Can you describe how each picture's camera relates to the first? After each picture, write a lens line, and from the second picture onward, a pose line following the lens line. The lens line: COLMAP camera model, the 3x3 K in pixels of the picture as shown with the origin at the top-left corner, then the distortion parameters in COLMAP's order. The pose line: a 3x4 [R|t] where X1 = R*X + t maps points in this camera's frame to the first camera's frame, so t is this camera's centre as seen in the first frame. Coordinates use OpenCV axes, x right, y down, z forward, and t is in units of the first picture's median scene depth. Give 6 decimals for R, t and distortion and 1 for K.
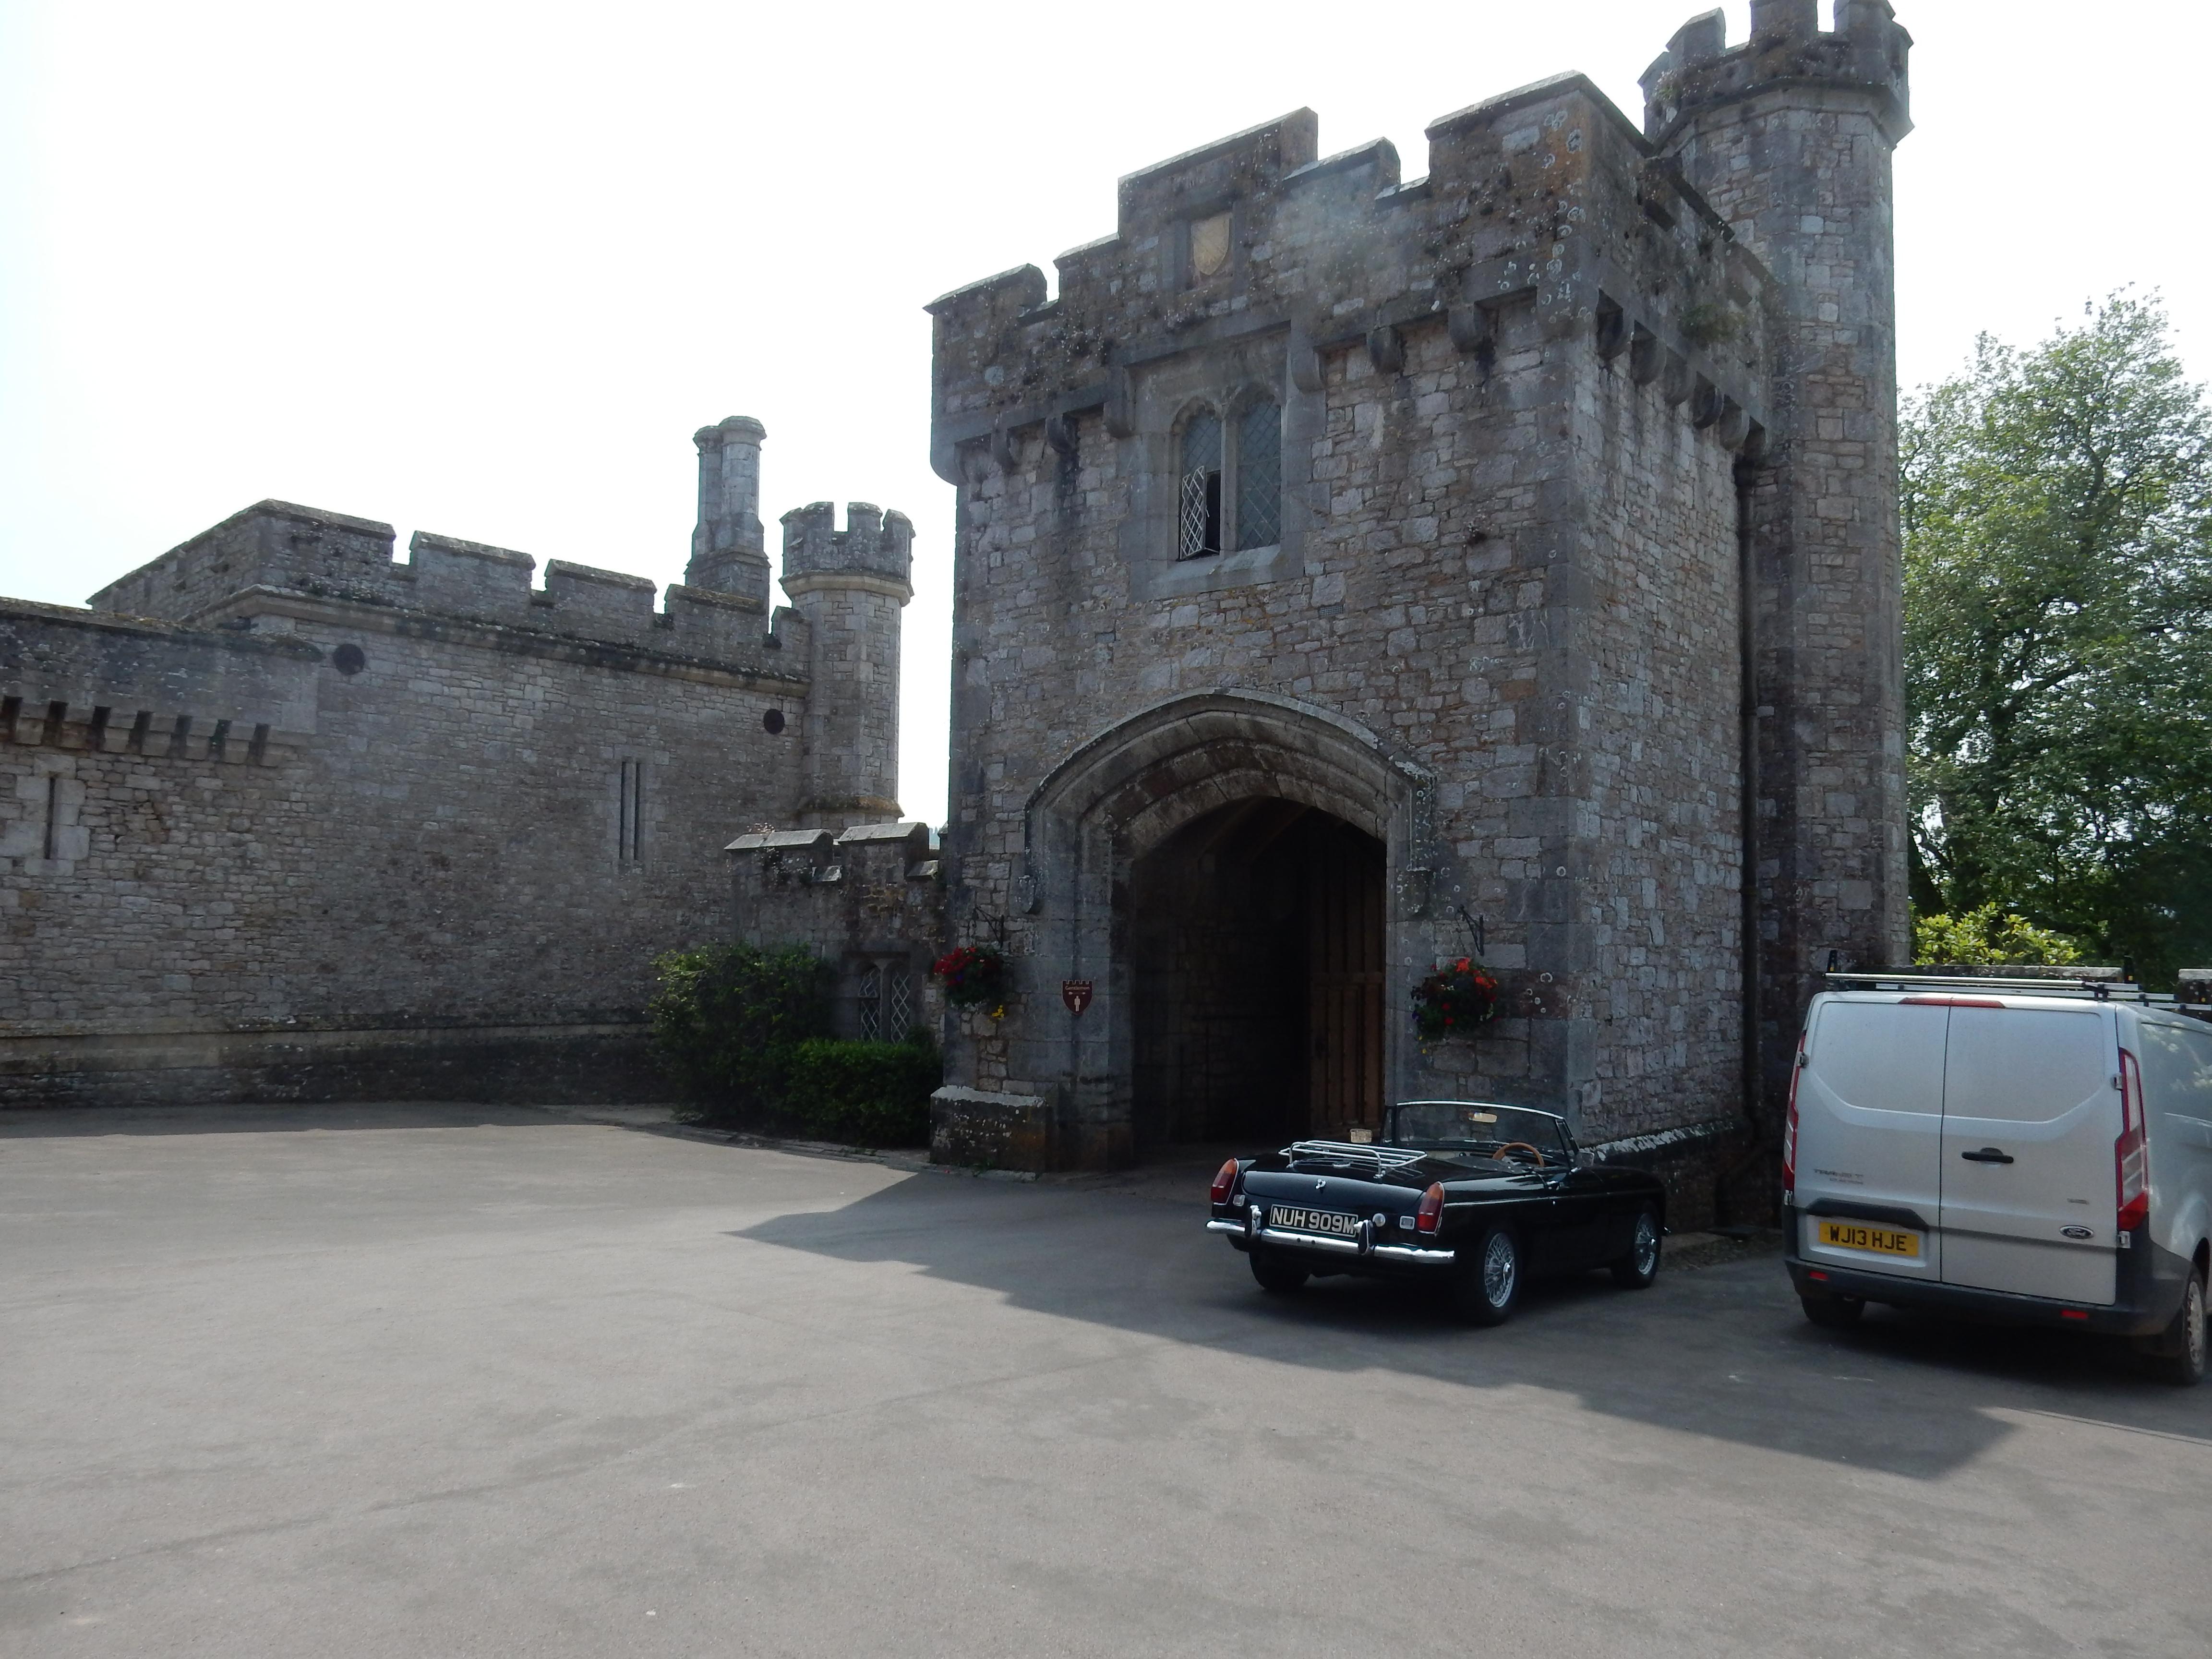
lens RADIAL K [[1630.3, 0, 1106.7], [0, 1630.3, 822.0], [0, 0, 1]] dist [-0.006301, 0.008310]
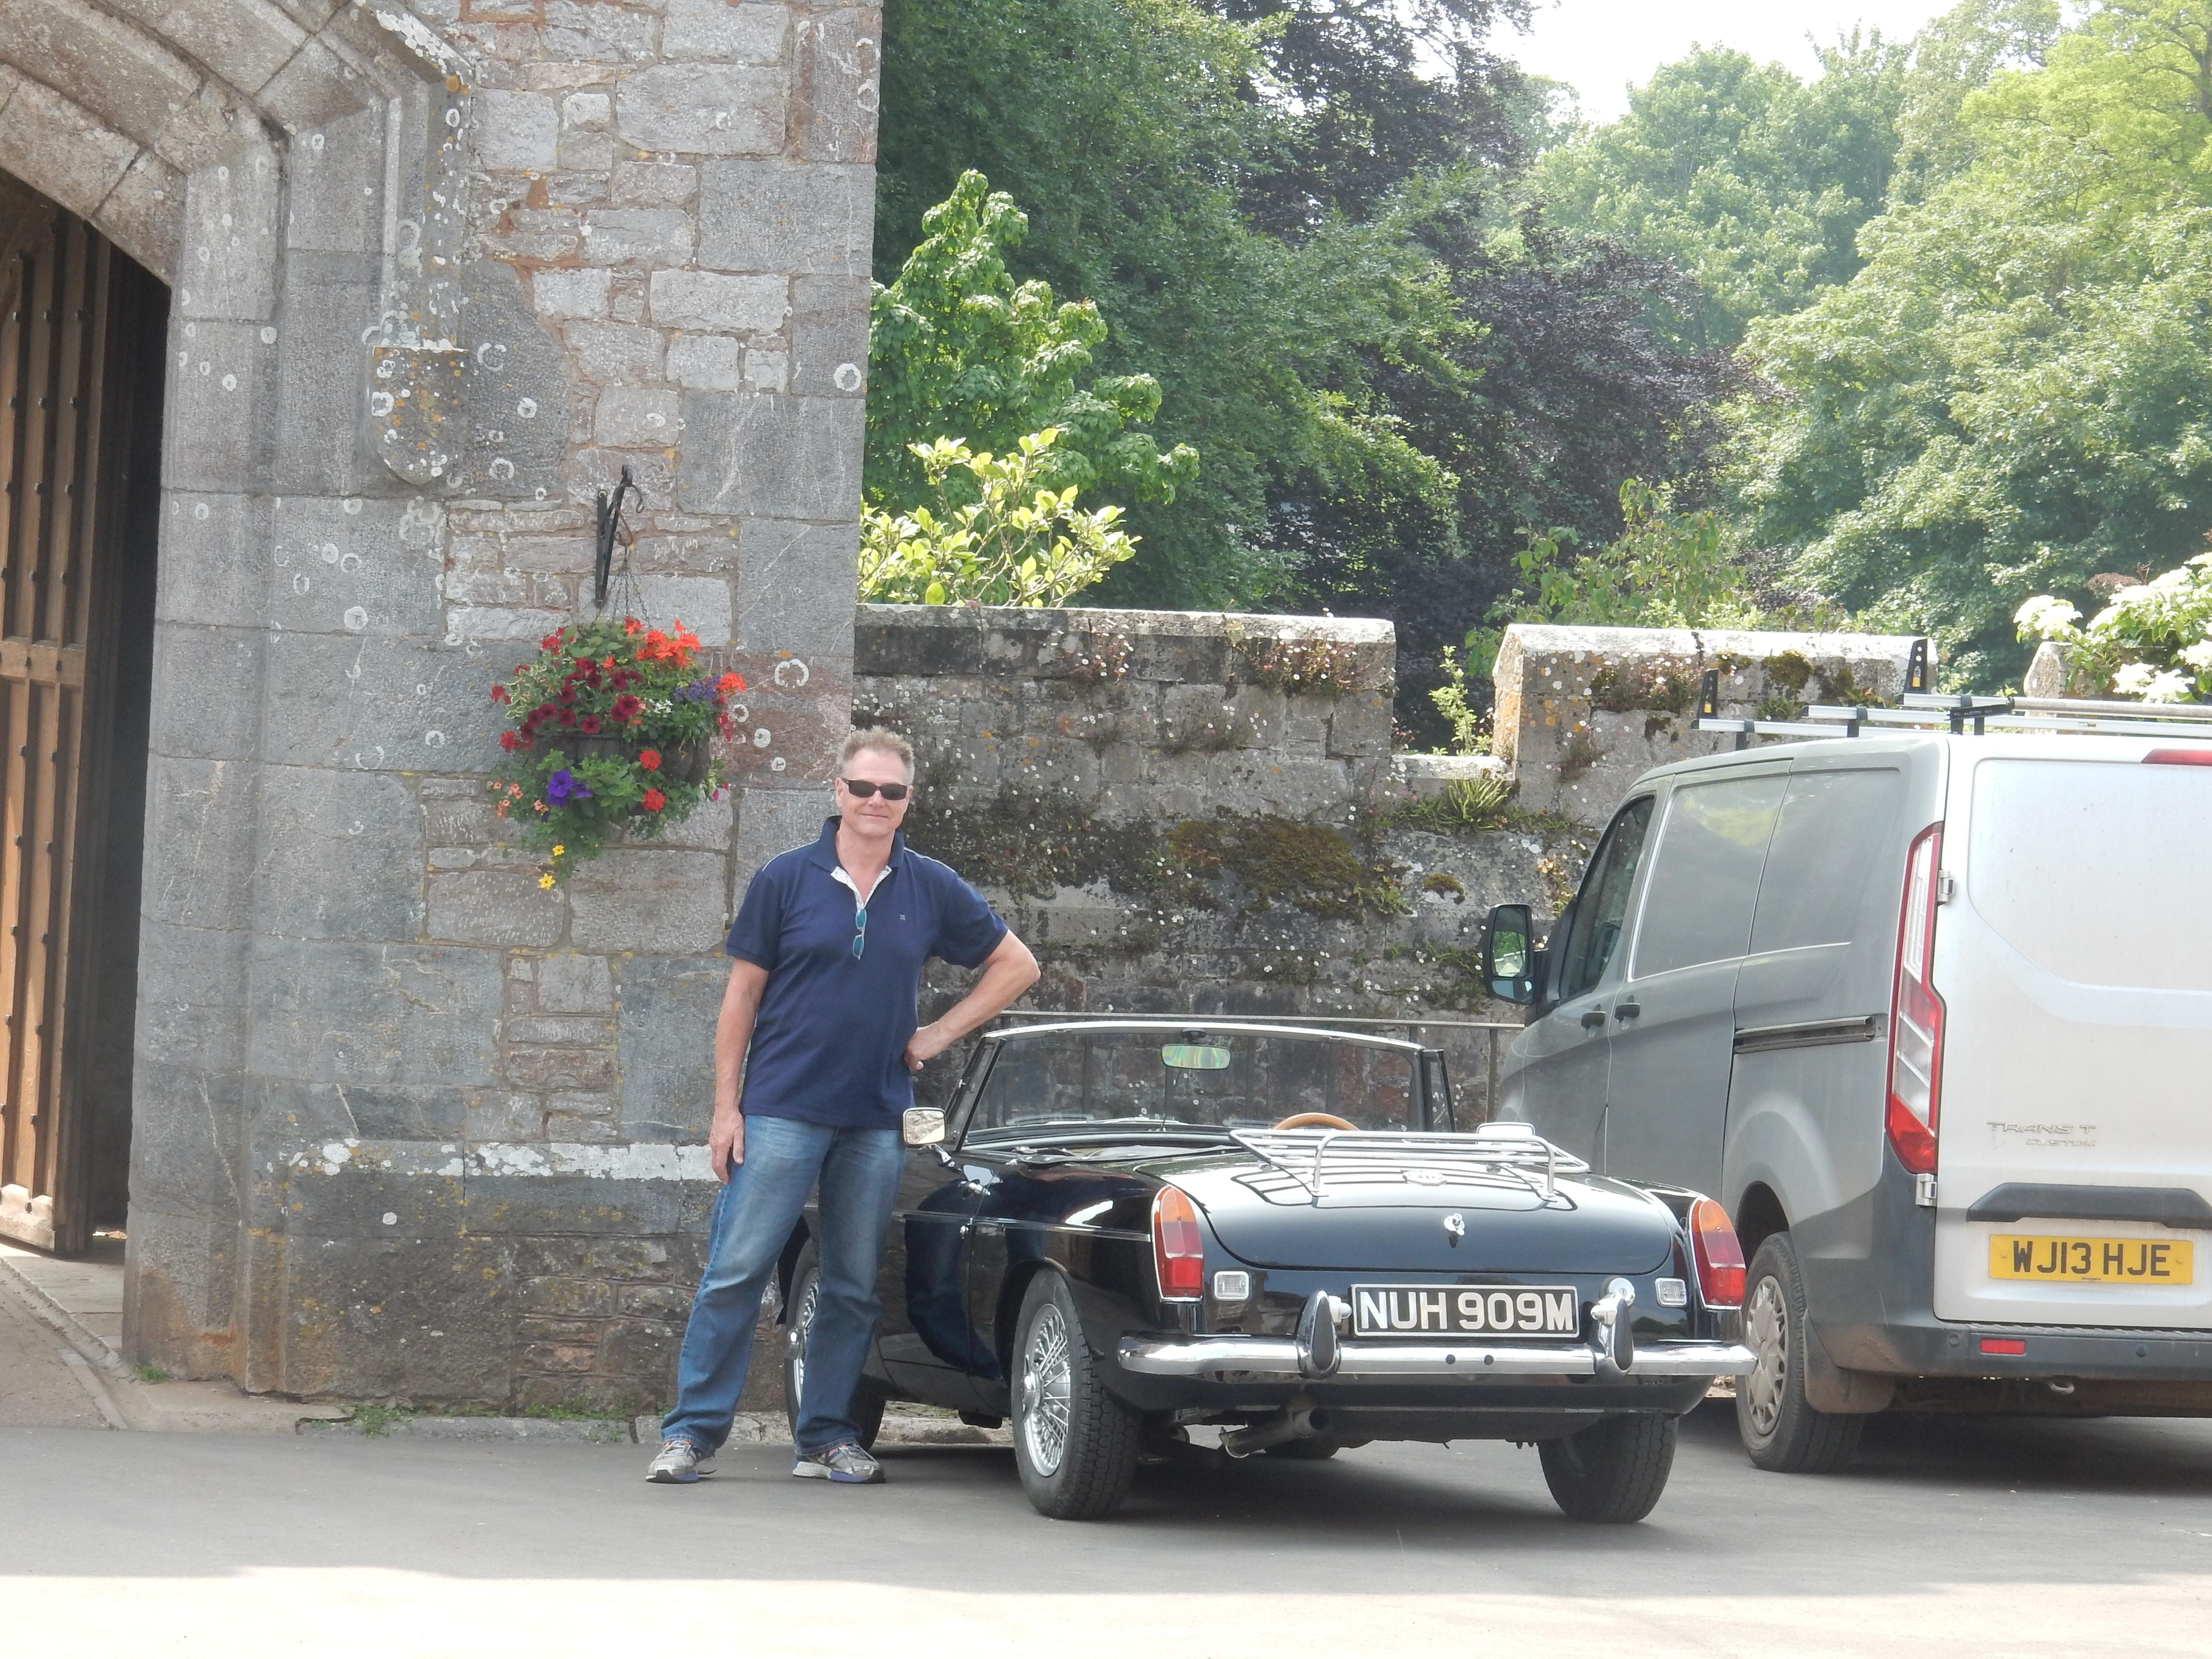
lens RADIAL K [[7469.5, 0, 1105.2], [0, 7469.5, 830.5], [0, 0, 1]] dist [0.035233, 0.000000]
pose [[0.591688, -0.026787, 0.805722, -0.985479], [-0.092005, 0.990674, 0.100500, -0.039932], [-0.800900, -0.133595, 0.583705, -0.012382]]
